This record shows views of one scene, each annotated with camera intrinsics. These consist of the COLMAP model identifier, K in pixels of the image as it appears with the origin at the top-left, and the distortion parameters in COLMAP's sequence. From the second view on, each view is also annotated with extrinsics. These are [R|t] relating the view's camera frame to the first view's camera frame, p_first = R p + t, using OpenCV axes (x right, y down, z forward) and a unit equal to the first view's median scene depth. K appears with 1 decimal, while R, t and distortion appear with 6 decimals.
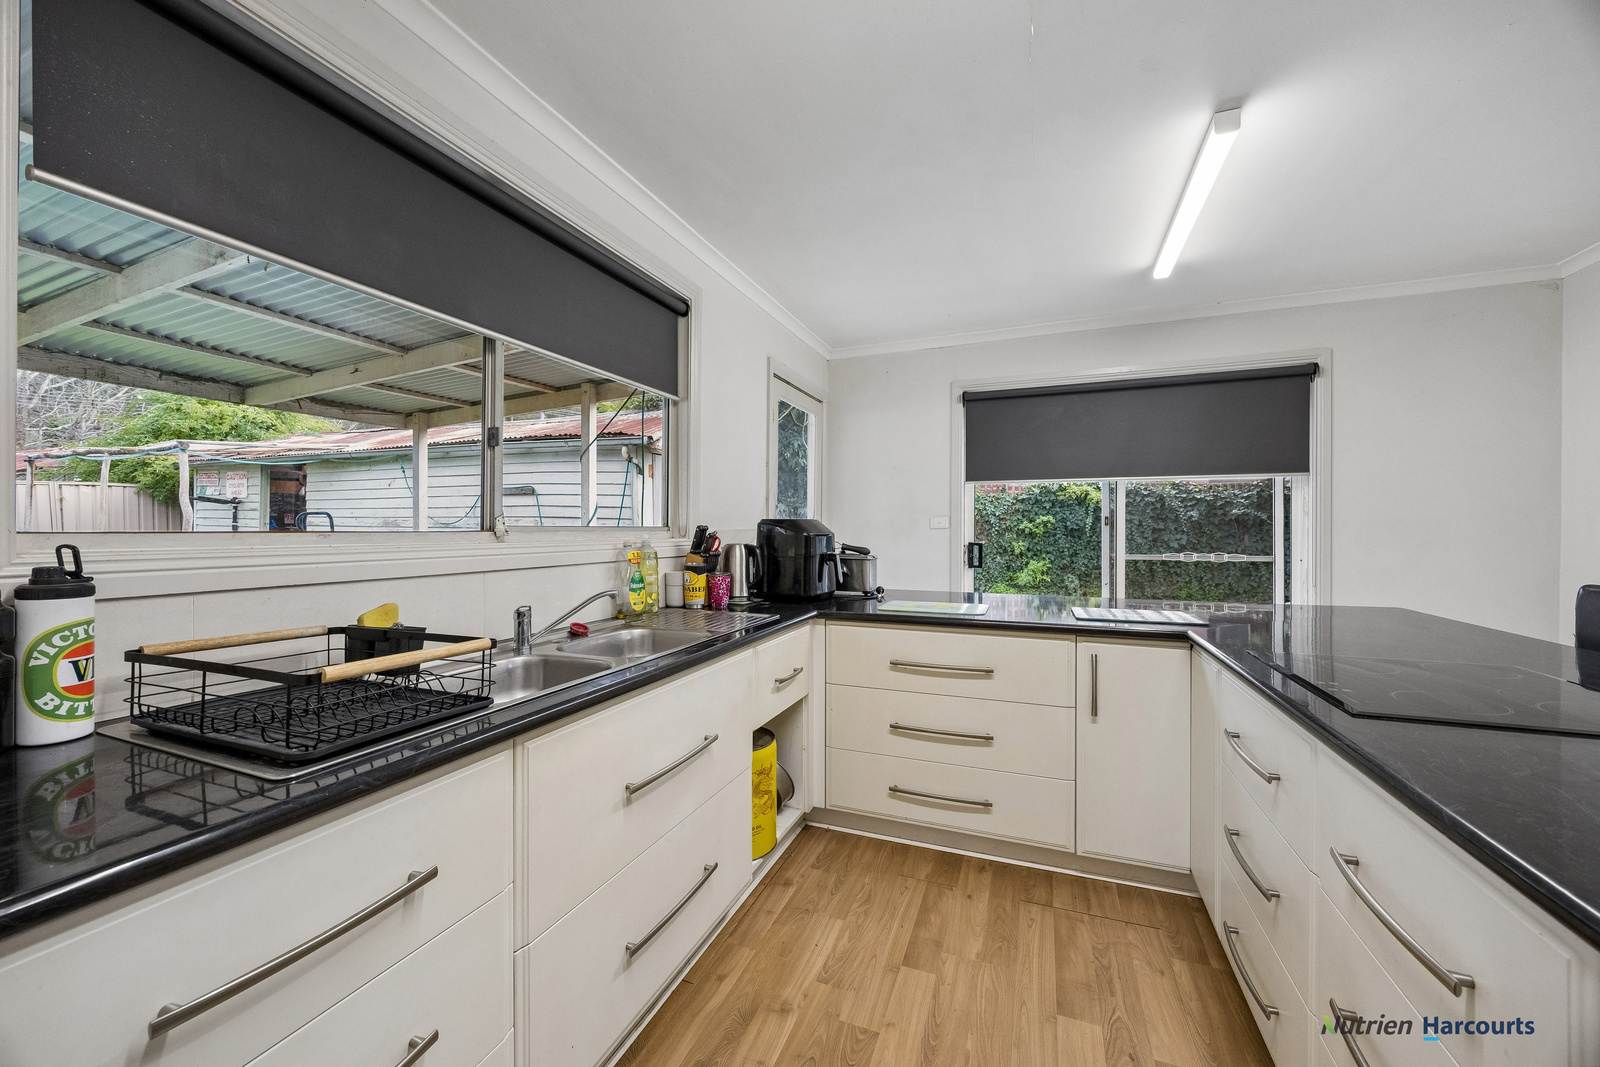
lens RADIAL K [[603.9, 0, 800.0], [0, 603.9, 533.5], [0, 0, 1]] dist [-0.009298, -0.000006]
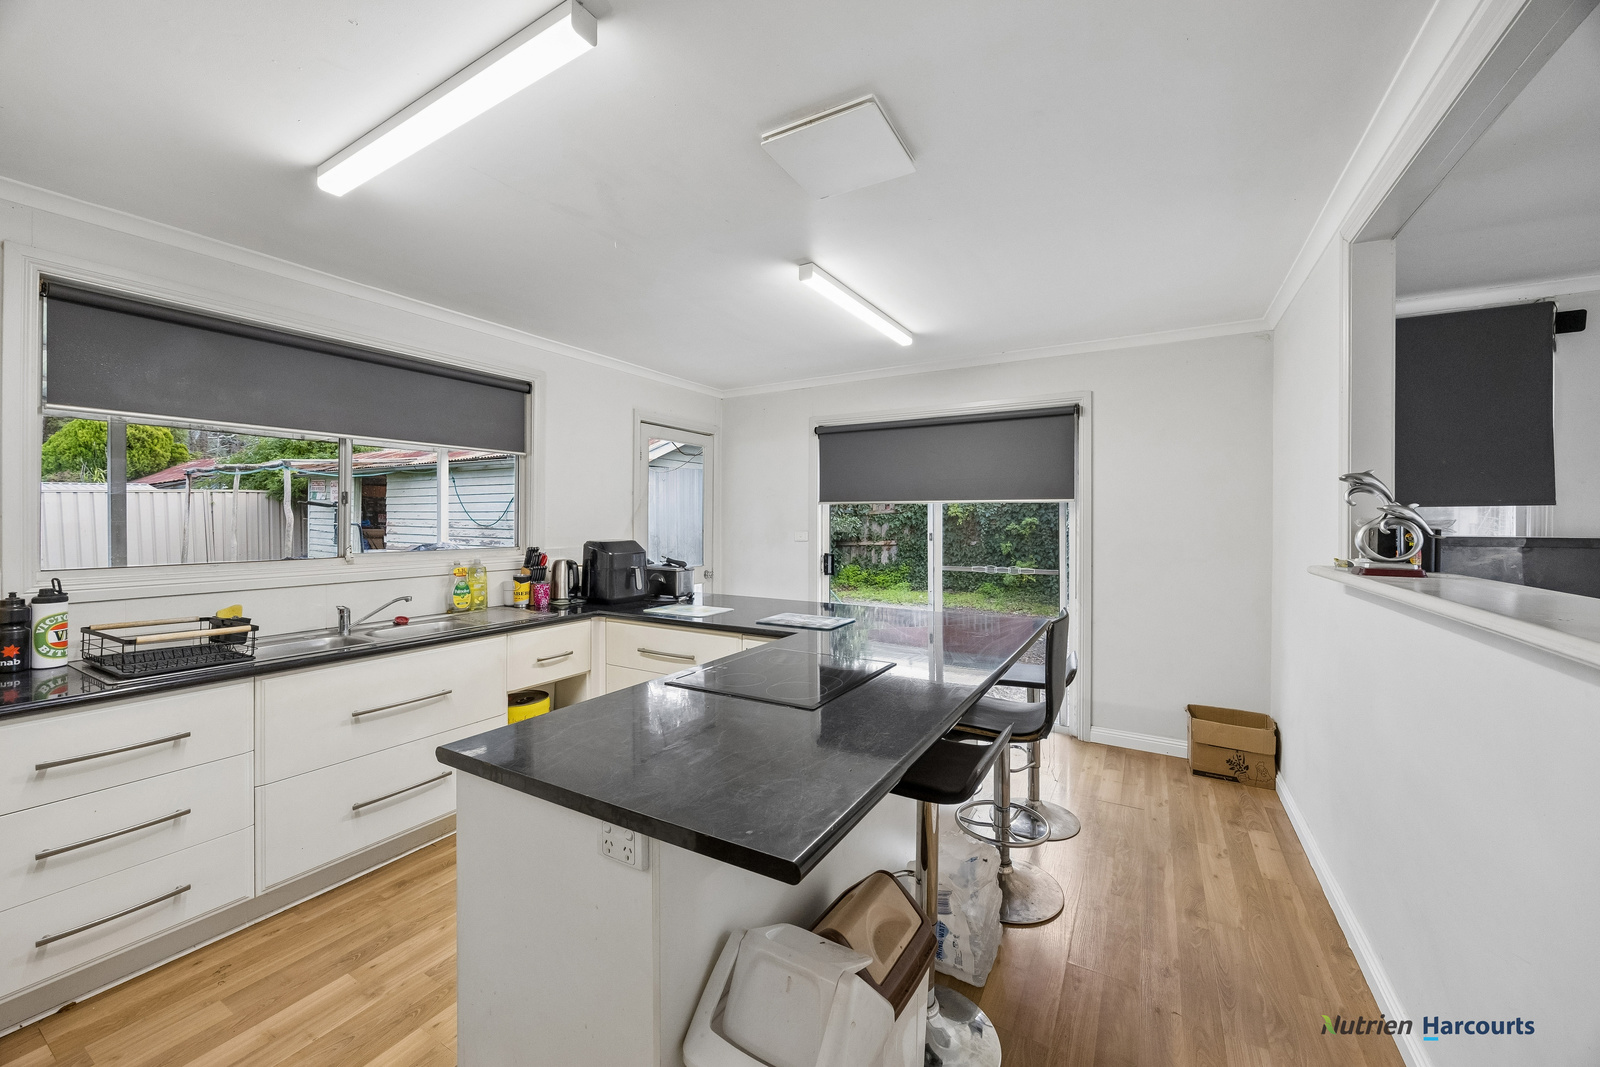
lens RADIAL K [[596.5, 0, 793.4], [0, 596.5, 523.8], [0, 0, 1]] dist [-0.009253, -0.000136]
pose [[0.990374, 0.002224, -0.138398, 0.592977], [-0.002650, 0.999992, -0.002891, -0.061655], [0.138391, 0.003230, 0.990372, -0.258689]]
